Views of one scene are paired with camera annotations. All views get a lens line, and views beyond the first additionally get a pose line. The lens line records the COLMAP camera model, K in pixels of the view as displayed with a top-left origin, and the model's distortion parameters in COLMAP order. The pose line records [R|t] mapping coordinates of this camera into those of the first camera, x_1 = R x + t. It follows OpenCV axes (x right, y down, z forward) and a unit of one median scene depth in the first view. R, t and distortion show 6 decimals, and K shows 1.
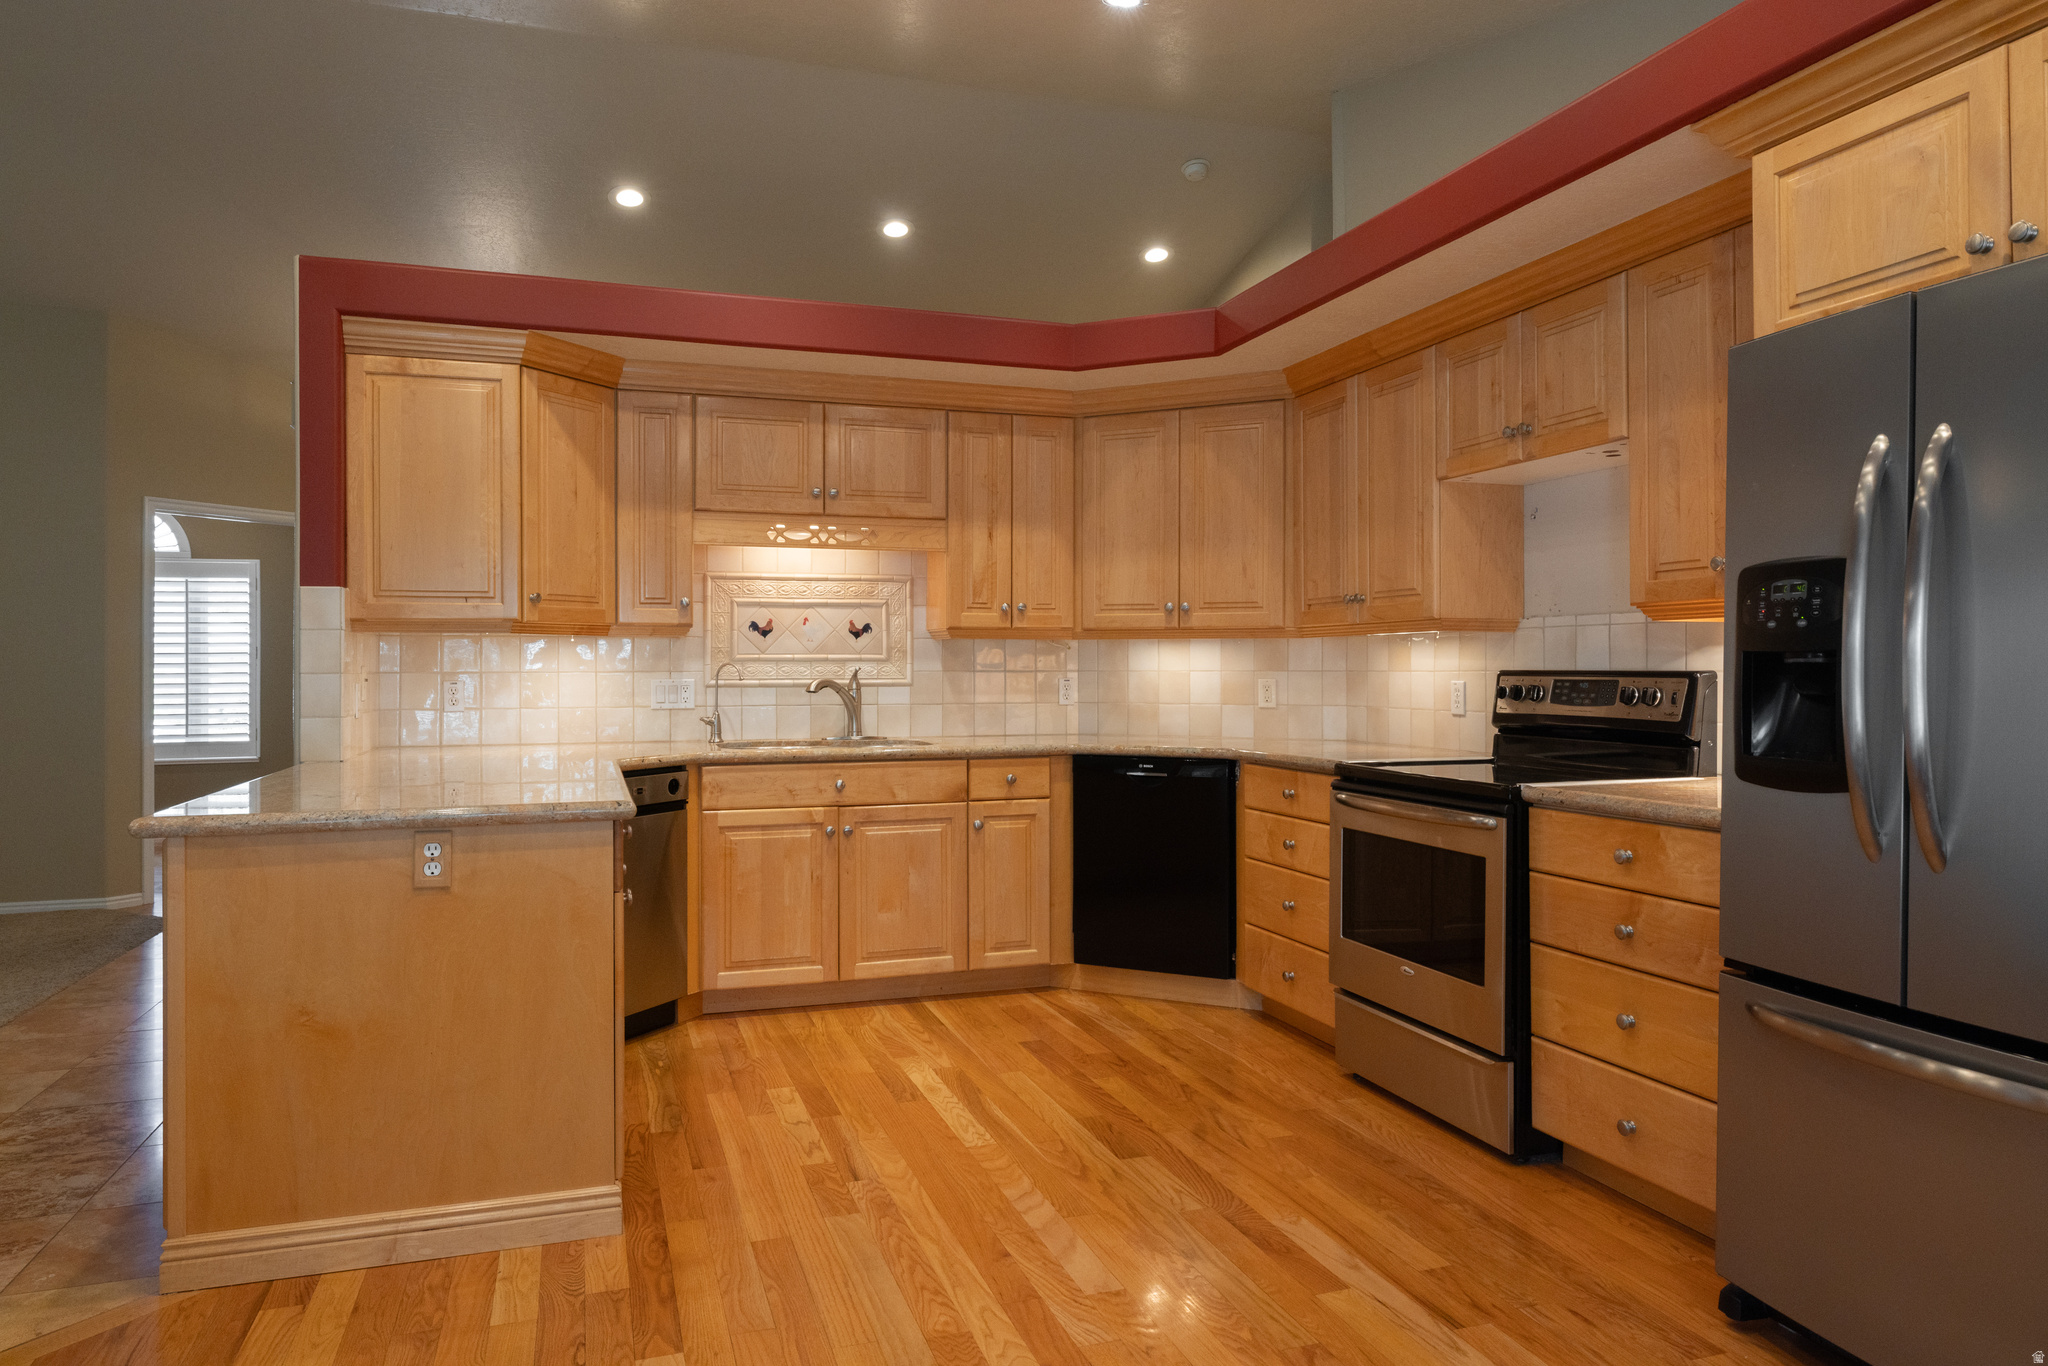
lens RADIAL K [[1321.5, 0, 1024.0], [0, 1321.5, 683.0], [0, 0, 1]] dist [-0.001386, -0.000642]
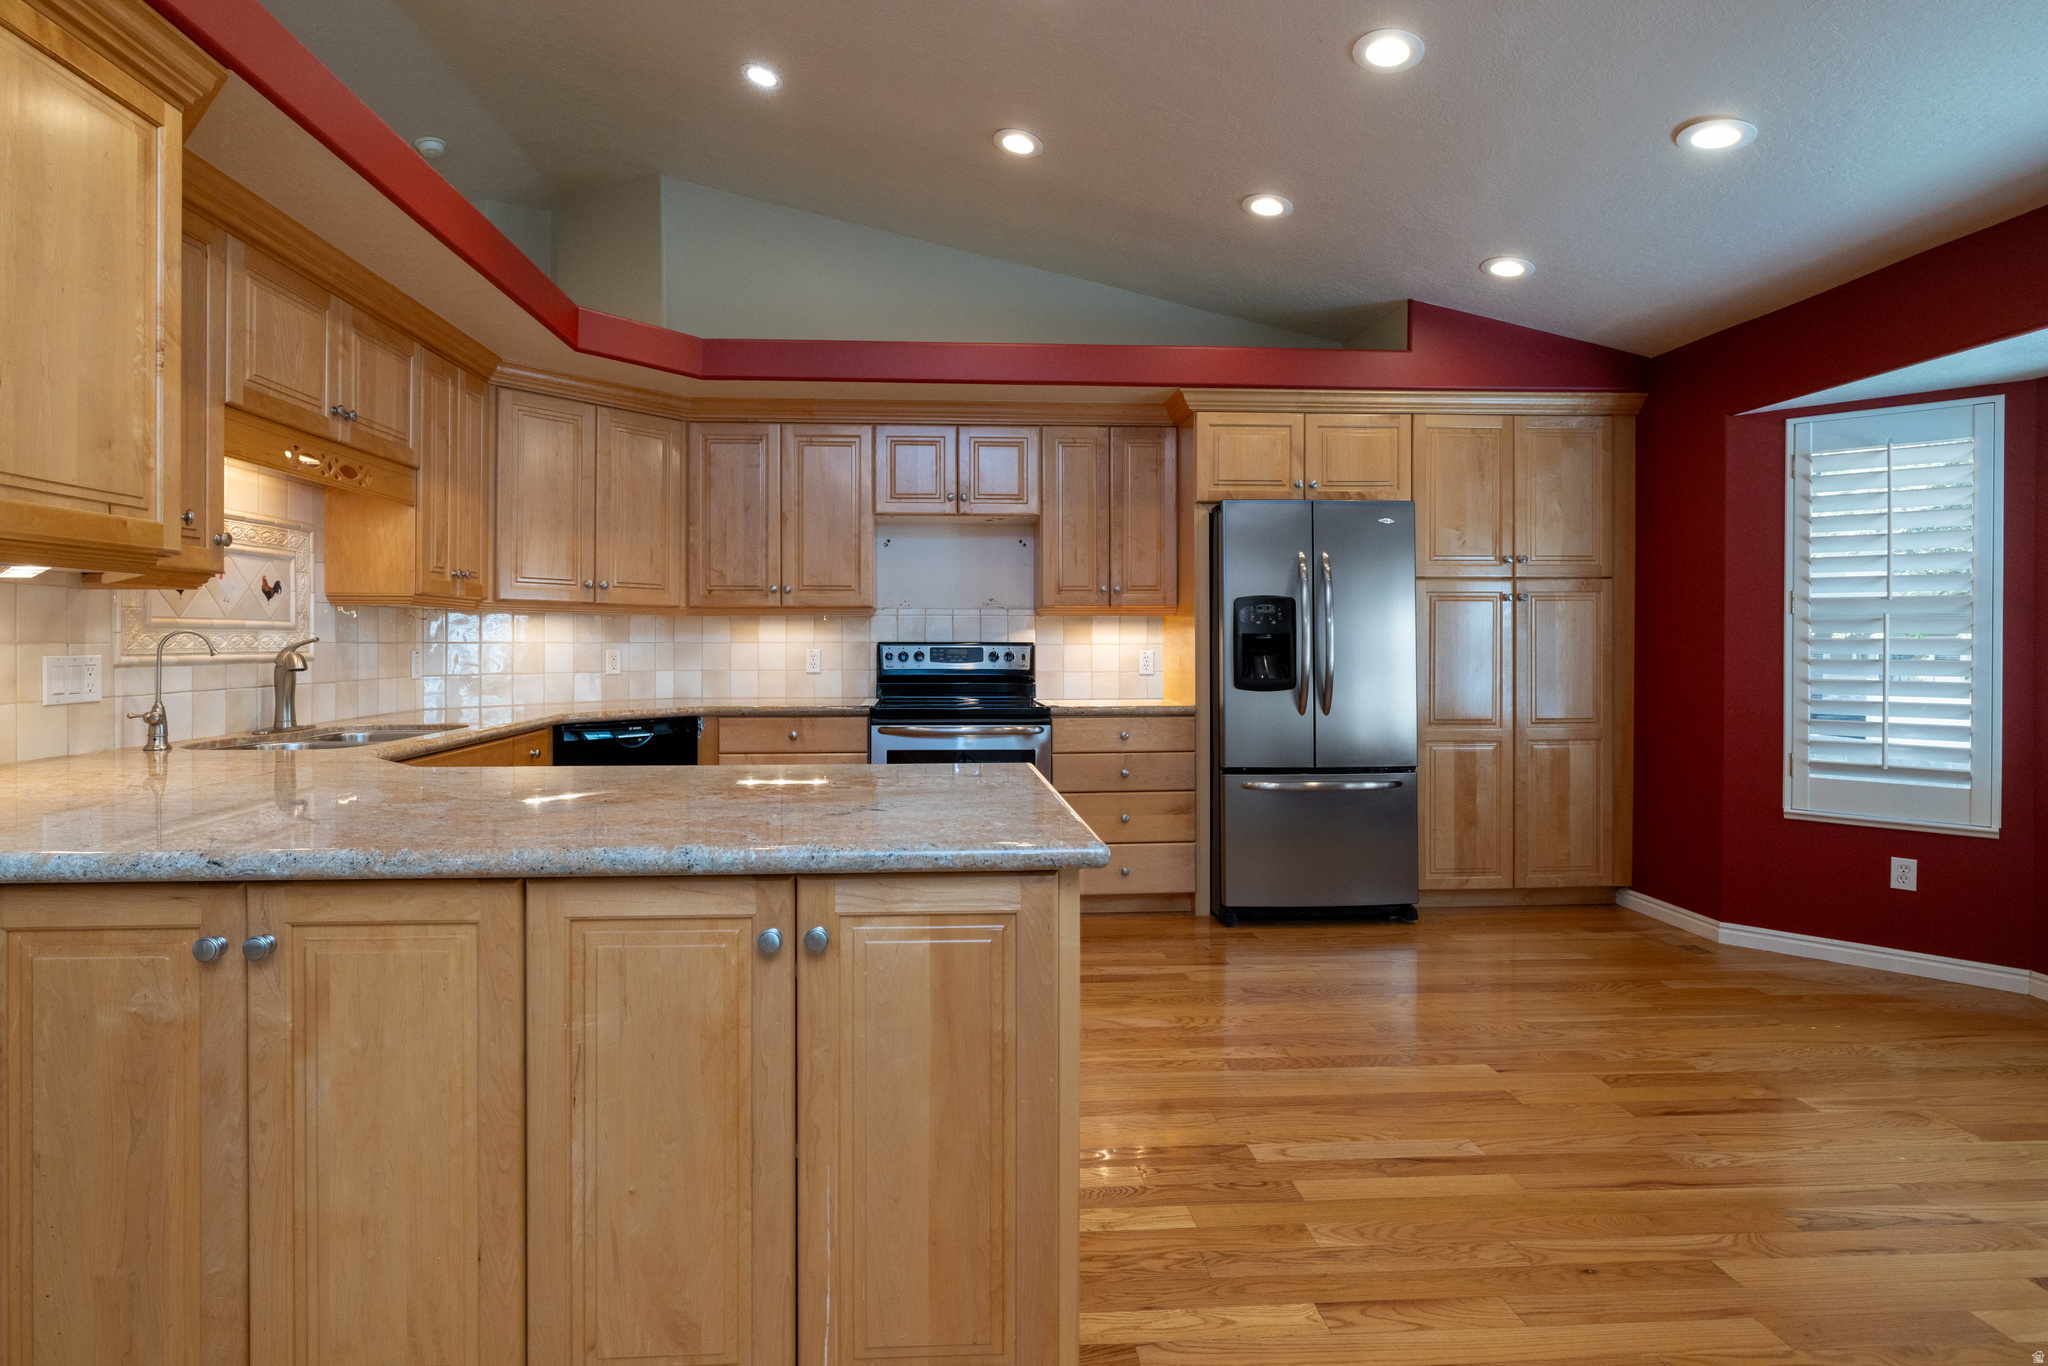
lens RADIAL K [[1017.7, 0, 984.4], [0, 1017.7, 652.7], [0, 0, 1]] dist [0.000348, 0.000164]
pose [[0.259691, -0.009556, 0.965645, -0.809834], [0.008670, 0.999934, 0.007564, -0.004975], [-0.965653, 0.006408, 0.259757, 0.600605]]
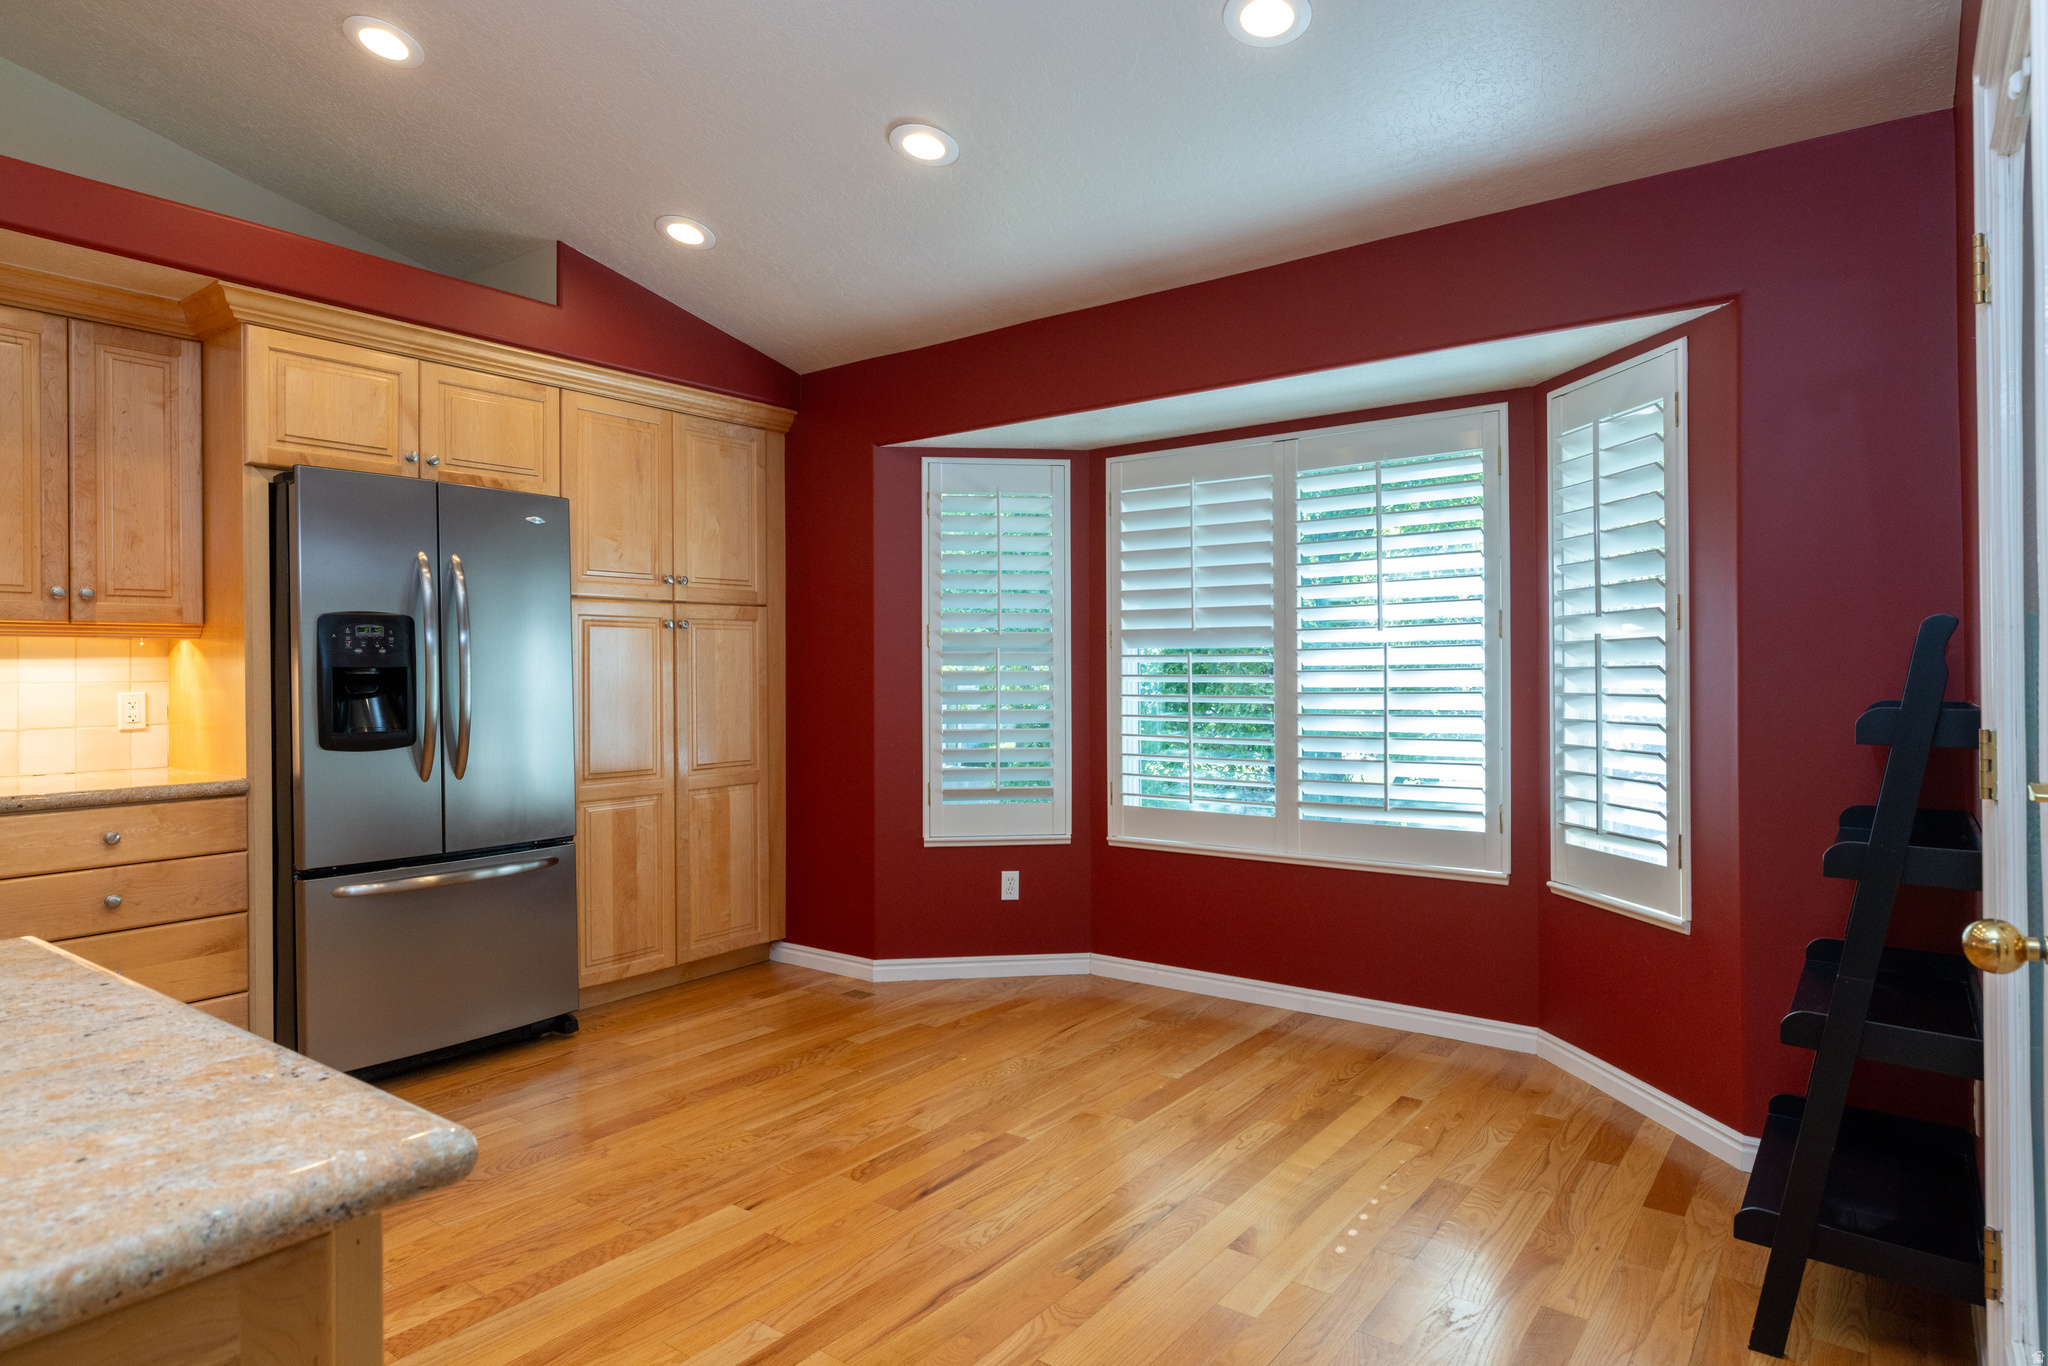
lens RADIAL K [[1162.8, 0, 1020.5], [0, 1162.8, 670.8], [0, 0, 1]] dist [-0.001429, 0.000017]
pose [[-0.566382, 0.008116, 0.824103, -0.651971], [0.016779, 0.999858, 0.001685, -0.005025], [-0.823972, 0.014782, -0.566438, 0.684361]]
